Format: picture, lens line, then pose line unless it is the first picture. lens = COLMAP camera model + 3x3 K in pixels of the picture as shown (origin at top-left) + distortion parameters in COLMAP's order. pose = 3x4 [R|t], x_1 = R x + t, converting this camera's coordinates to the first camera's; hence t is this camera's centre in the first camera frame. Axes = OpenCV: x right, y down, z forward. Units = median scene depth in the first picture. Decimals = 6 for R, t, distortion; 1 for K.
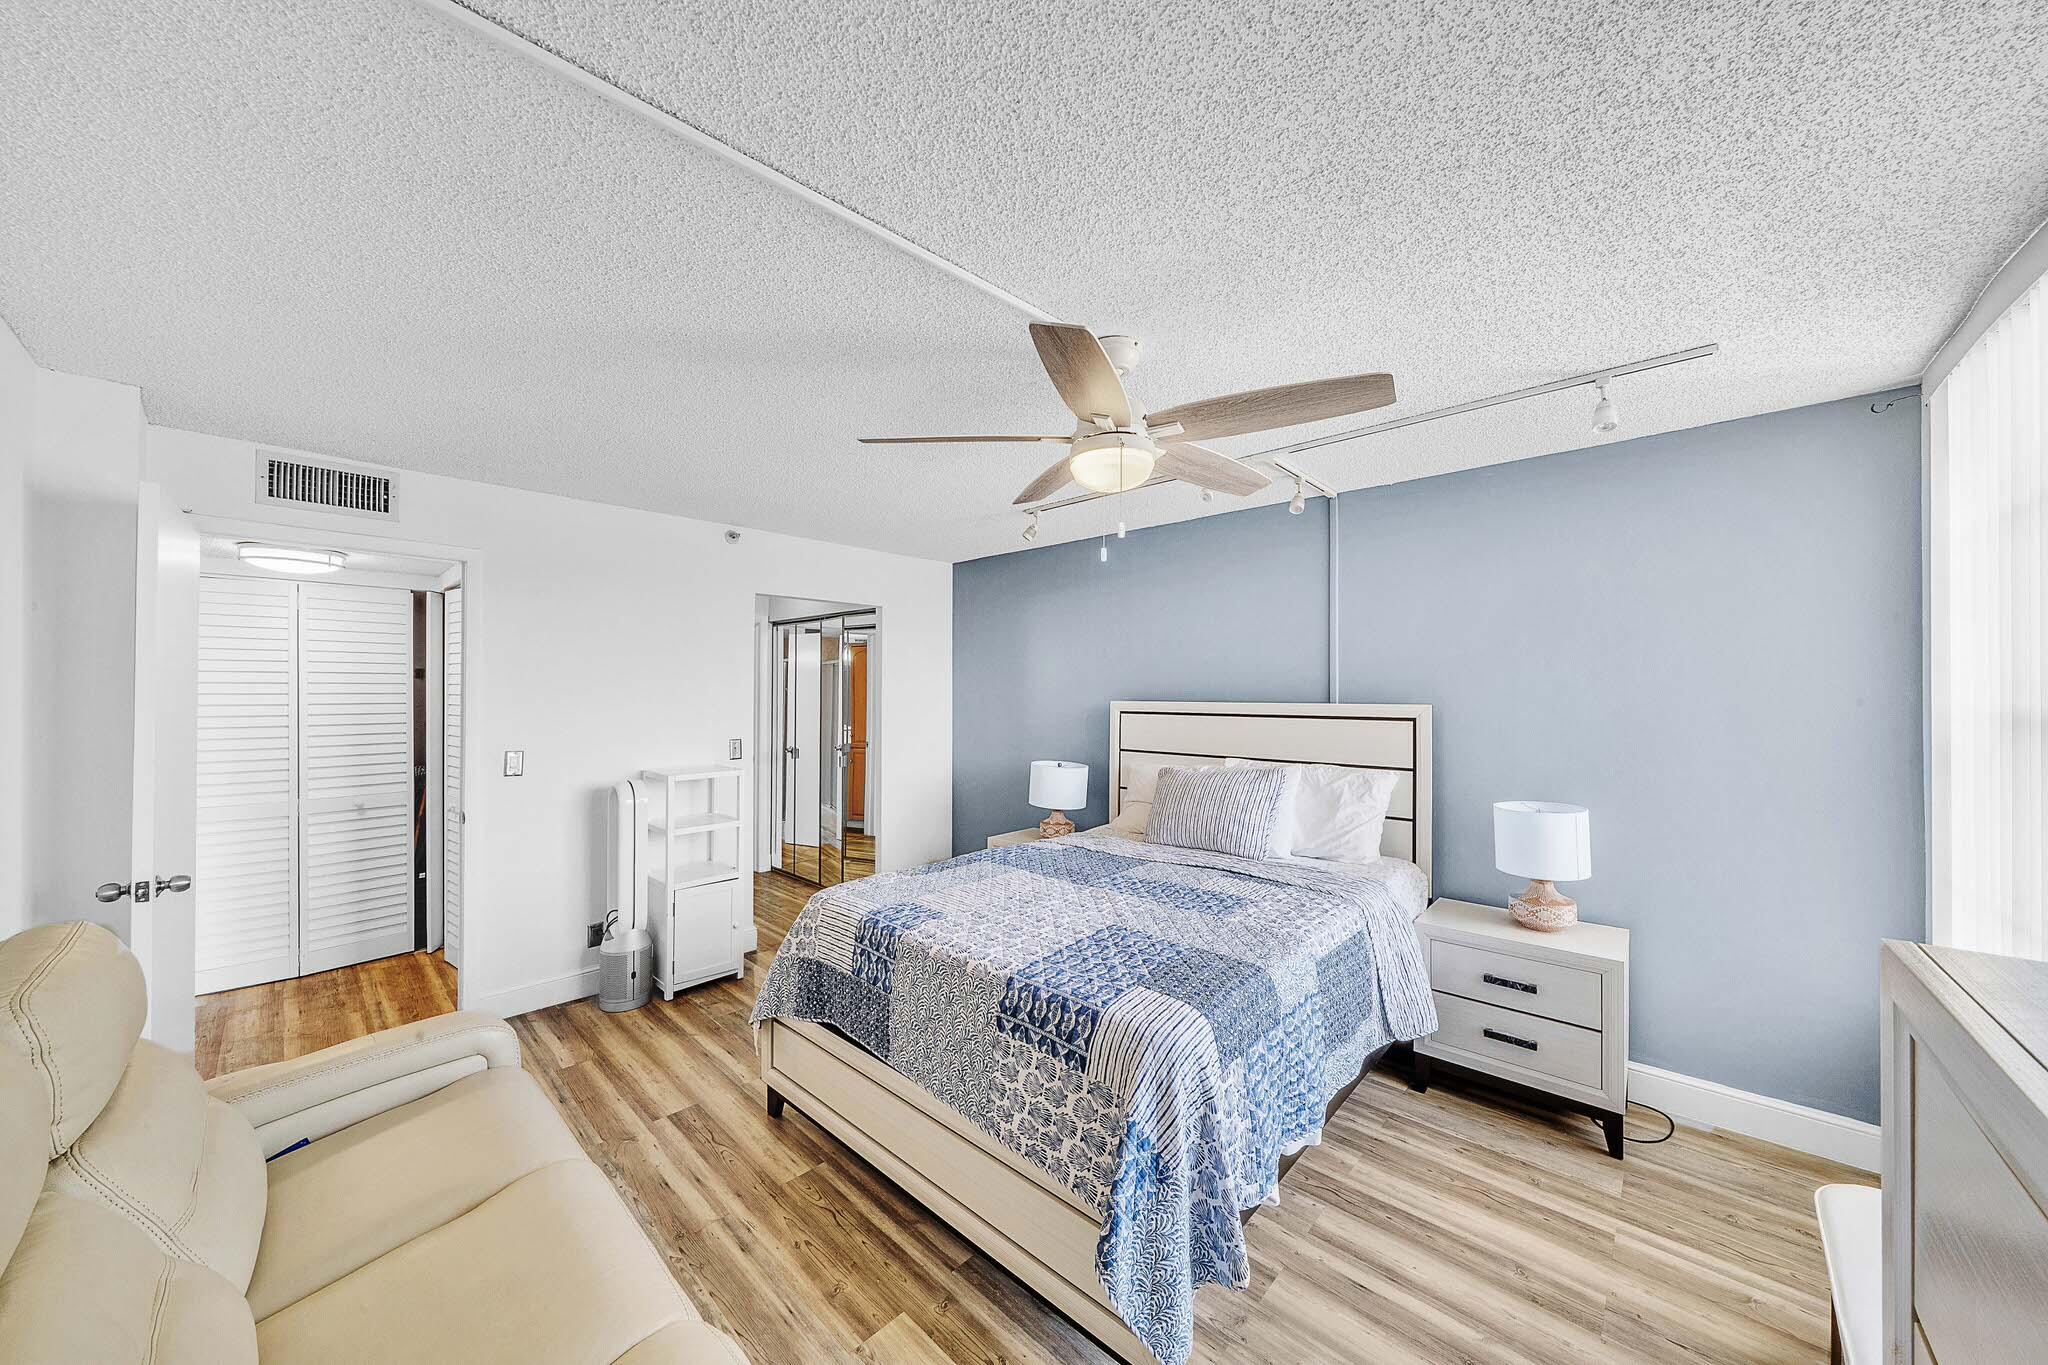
lens RADIAL K [[702.3, 0, 1017.2], [0, 702.3, 691.0], [0, 0, 1]] dist [-0.006214, -0.000161]
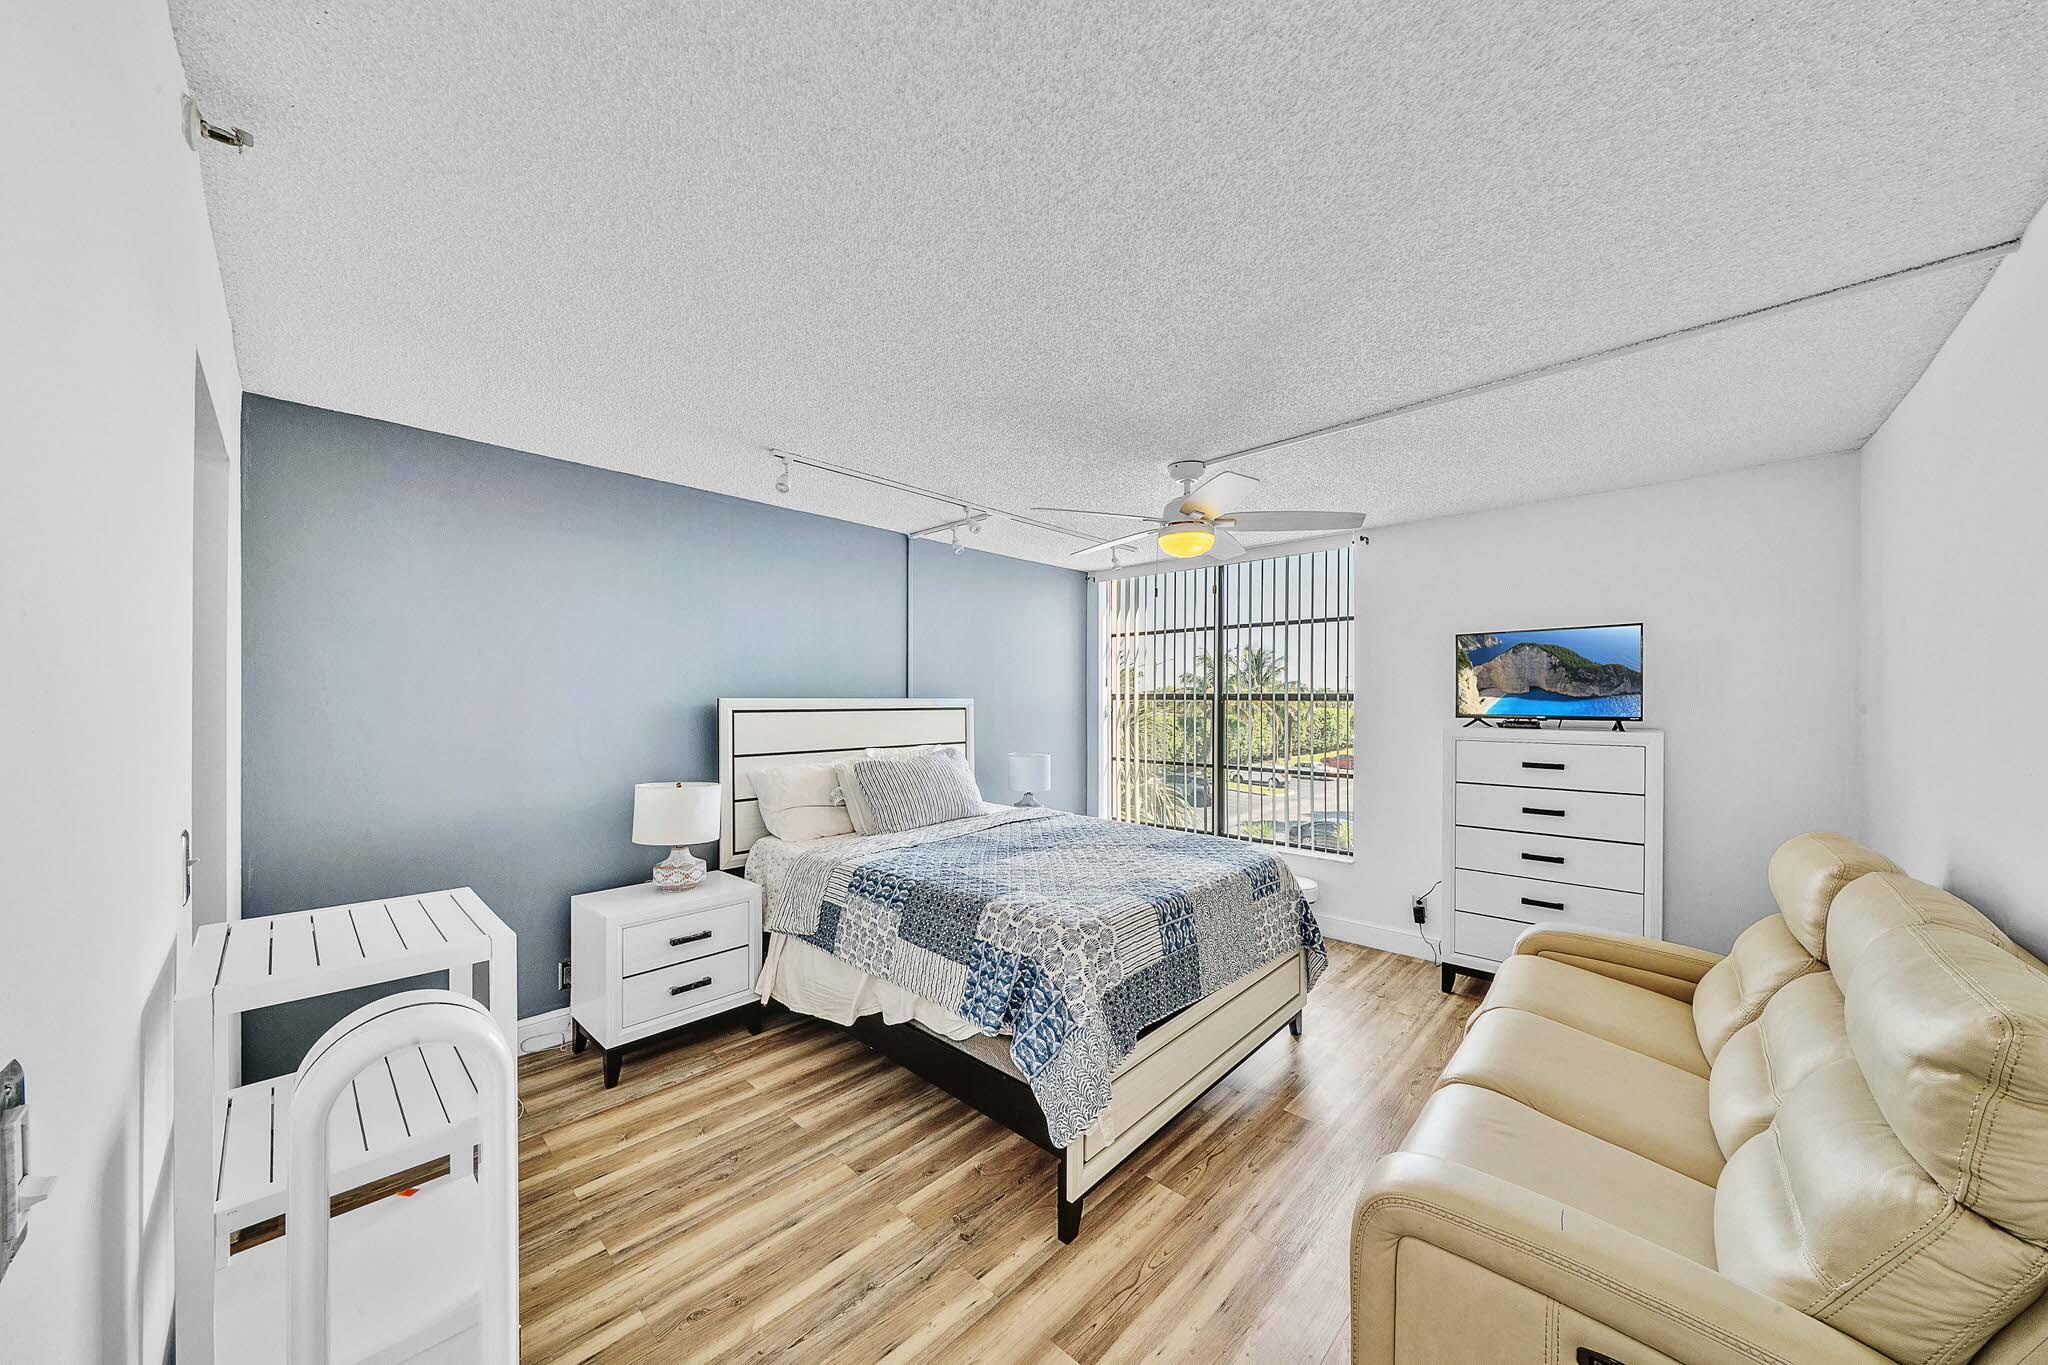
lens RADIAL K [[702.3, 0, 1016.4], [0, 702.3, 694.5], [0, 0, 1]] dist [-0.006214, -0.000161]
pose [[-0.003224, 0.005350, 0.999980, -1.194258], [-0.008862, 0.999946, -0.005379, 0.022906], [-0.999956, -0.008879, -0.003176, 1.148617]]
